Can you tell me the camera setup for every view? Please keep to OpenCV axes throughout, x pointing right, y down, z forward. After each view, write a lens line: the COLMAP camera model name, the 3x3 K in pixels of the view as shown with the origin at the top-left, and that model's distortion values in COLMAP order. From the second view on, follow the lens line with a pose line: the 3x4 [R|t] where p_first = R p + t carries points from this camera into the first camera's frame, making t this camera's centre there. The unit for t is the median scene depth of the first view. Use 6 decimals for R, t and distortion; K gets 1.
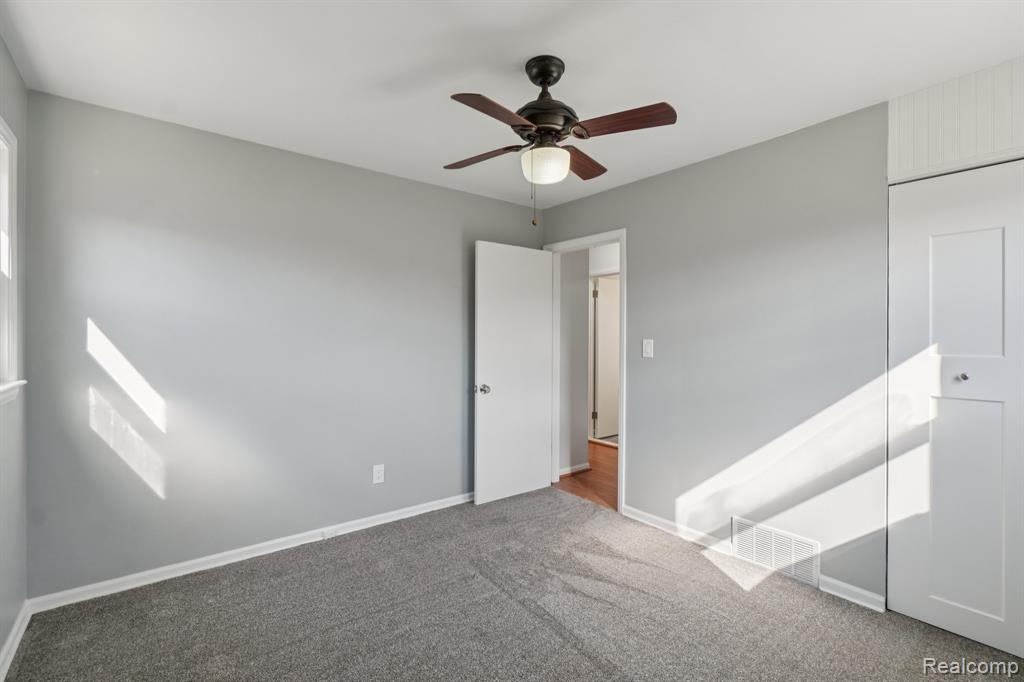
lens RADIAL K [[443.4, 0, 512.3], [0, 443.4, 337.7], [0, 0, 1]] dist [-0.004260, -0.000253]
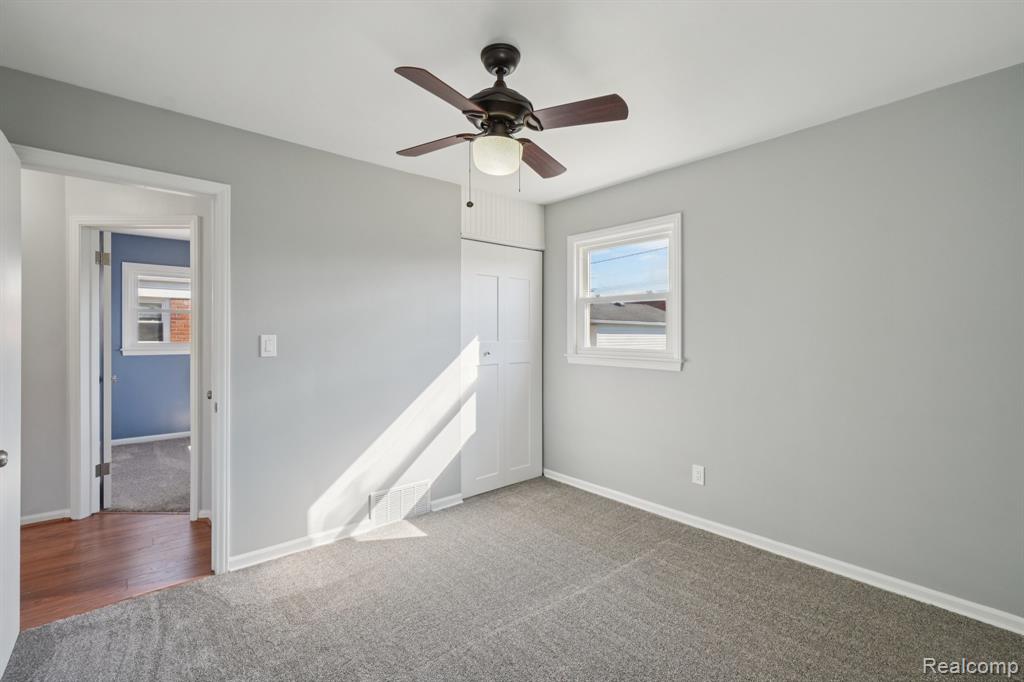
lens RADIAL K [[443.4, 0, 512.3], [0, 443.4, 337.7], [0, 0, 1]] dist [-0.004260, -0.000253]
pose [[-0.017351, -0.018563, 0.999677, -0.633116], [0.001227, 0.999827, 0.018587, -0.008490], [-0.999849, 0.001549, -0.017325, 0.691042]]
